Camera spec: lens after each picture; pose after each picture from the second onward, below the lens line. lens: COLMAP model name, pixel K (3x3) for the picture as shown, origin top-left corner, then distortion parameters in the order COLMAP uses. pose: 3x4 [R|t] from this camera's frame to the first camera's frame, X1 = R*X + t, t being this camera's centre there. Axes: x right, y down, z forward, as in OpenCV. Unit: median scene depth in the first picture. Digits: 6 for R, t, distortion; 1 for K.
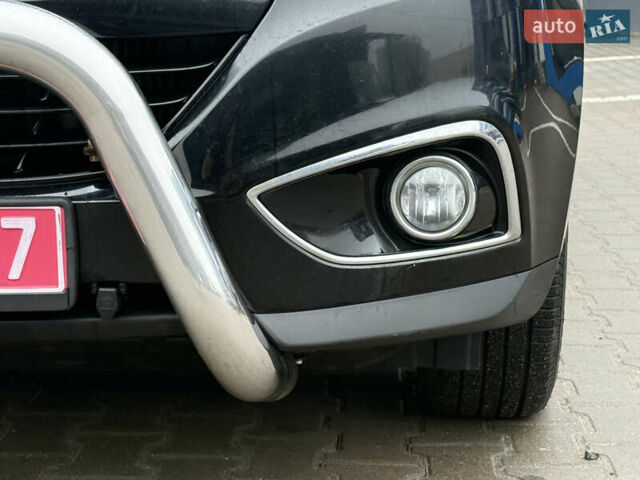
lens RADIAL K [[1358.5, 0, 323.5], [0, 1358.5, 243.1], [0, 0, 1]] dist [0.148225, 0.000000]
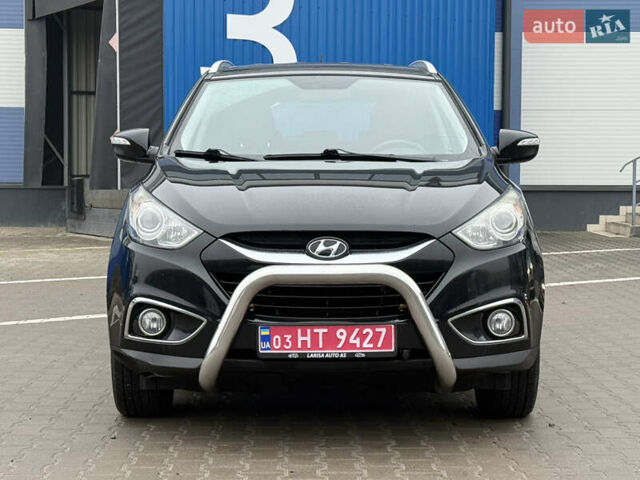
lens RADIAL K [[1358.5, 0, 321.7], [0, 1358.5, 239.1], [0, 0, 1]] dist [0.148225, 0.000000]
pose [[0.998091, -0.005127, 0.061546, -0.518208], [0.013507, 0.990545, -0.136521, 0.196217], [-0.060264, 0.137092, 0.988723, -2.073368]]
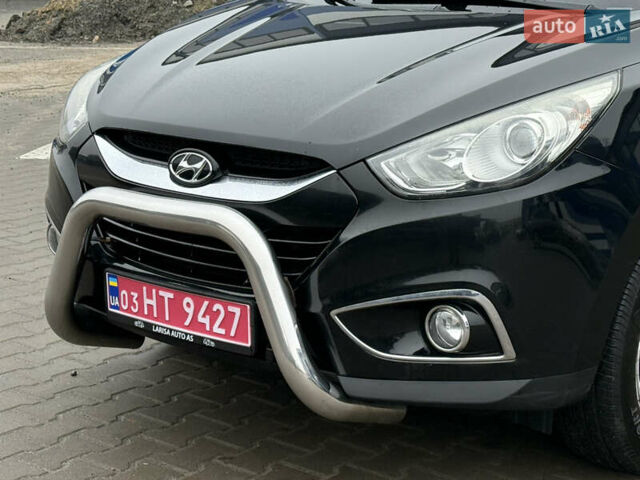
lens RADIAL K [[1358.5, 0, 317.7], [0, 1358.5, 238.3], [0, 0, 1]] dist [0.148225, 0.000000]
pose [[0.781502, 0.131041, -0.609986, 1.000670], [-0.109484, 0.991327, 0.072695, -0.256542], [0.614221, 0.009972, 0.789071, -0.476158]]
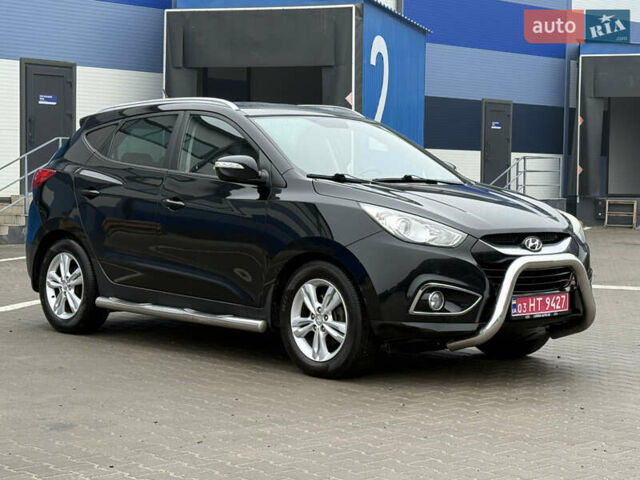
lens RADIAL K [[1358.5, 0, 321.3], [0, 1358.5, 239.3], [0, 0, 1]] dist [0.148225, 0.000000]
pose [[0.691032, -0.024550, 0.722407, -4.083697], [0.126605, 0.988084, -0.087528, 0.095046], [-0.711650, 0.151945, 0.685906, -1.688397]]
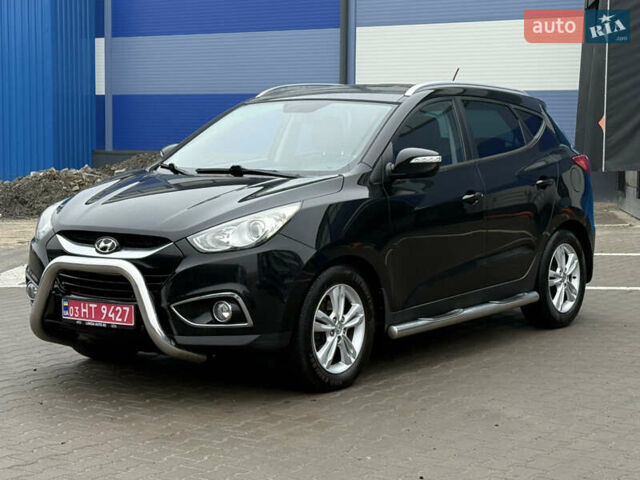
lens RADIAL K [[1358.5, 0, 318.9], [0, 1358.5, 244.3], [0, 0, 1]] dist [0.148225, 0.000000]
pose [[0.836938, 0.047356, -0.545245, 2.448423], [-0.104283, 0.991796, -0.073930, 0.036155], [0.537271, 0.118735, 0.835010, -2.151364]]
